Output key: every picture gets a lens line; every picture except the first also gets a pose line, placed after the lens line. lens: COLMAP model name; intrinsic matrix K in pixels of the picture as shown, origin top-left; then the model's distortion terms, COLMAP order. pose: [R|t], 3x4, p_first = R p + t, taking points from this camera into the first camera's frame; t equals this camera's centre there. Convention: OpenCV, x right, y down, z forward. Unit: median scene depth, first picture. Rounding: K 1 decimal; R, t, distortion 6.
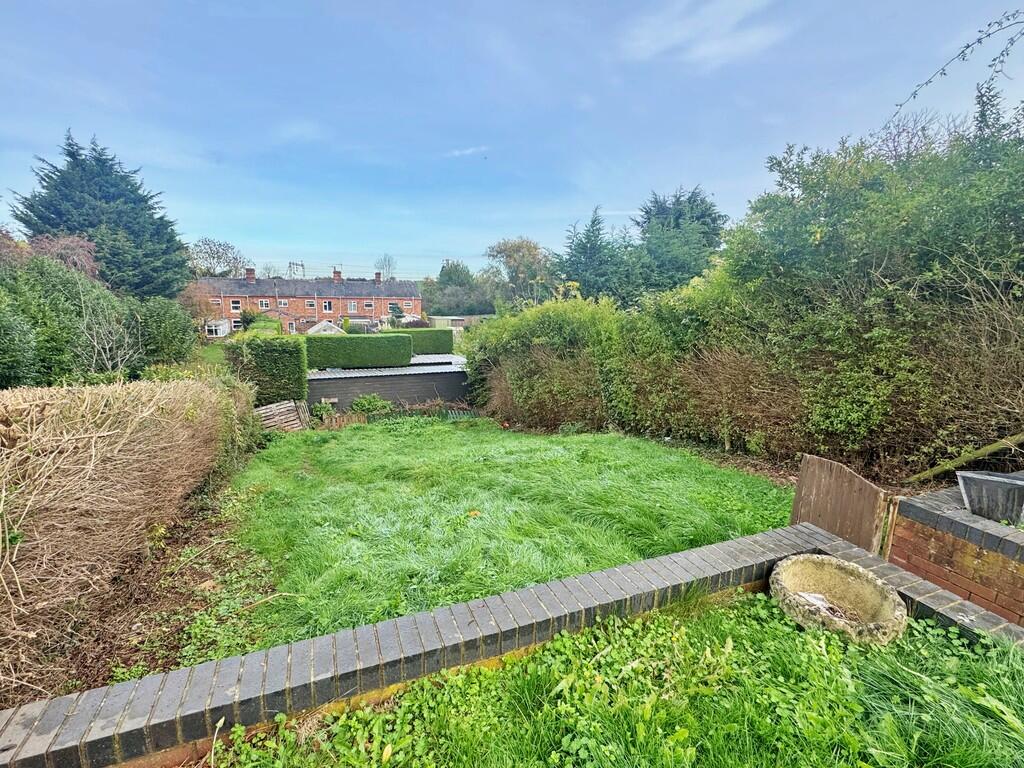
lens RADIAL K [[490.0, 0, 523.6], [0, 490.0, 373.5], [0, 0, 1]] dist [0.003605, -0.000158]
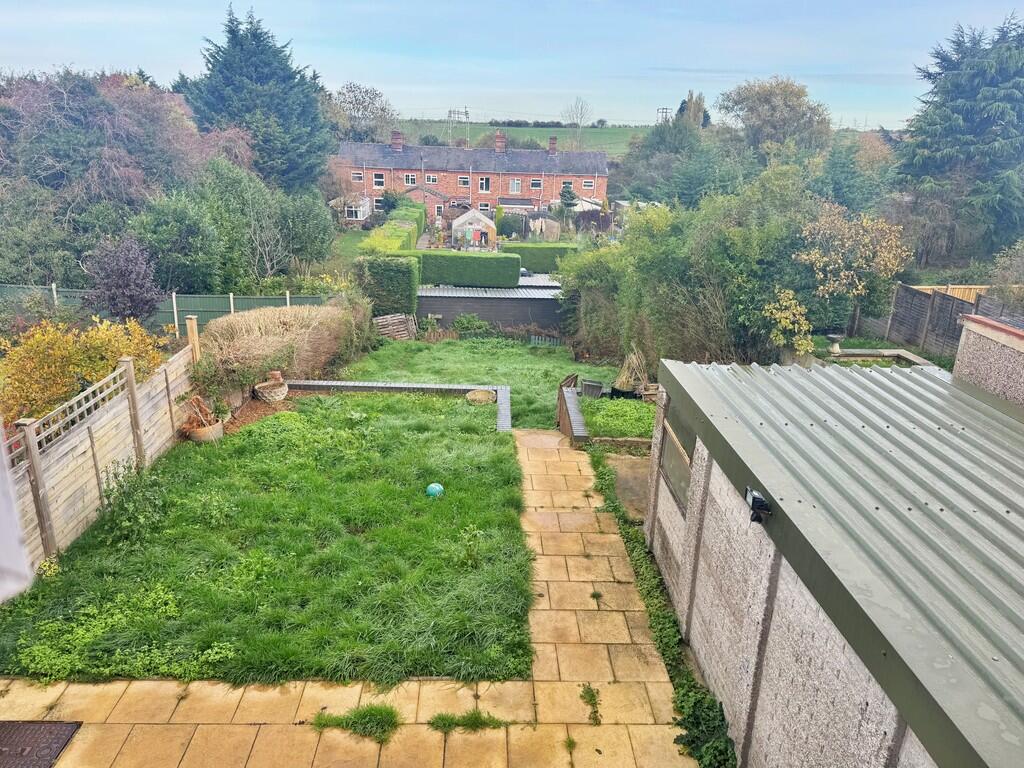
lens RADIAL K [[836.5, 0, 514.7], [0, 836.5, 375.3], [0, 0, 1]] dist [0.039415, -0.019327]
pose [[0.927233, 0.117275, -0.355648, 0.278993], [-0.072932, 0.988066, 0.135669, -0.050105], [0.367315, -0.099859, 0.924721, -0.421720]]
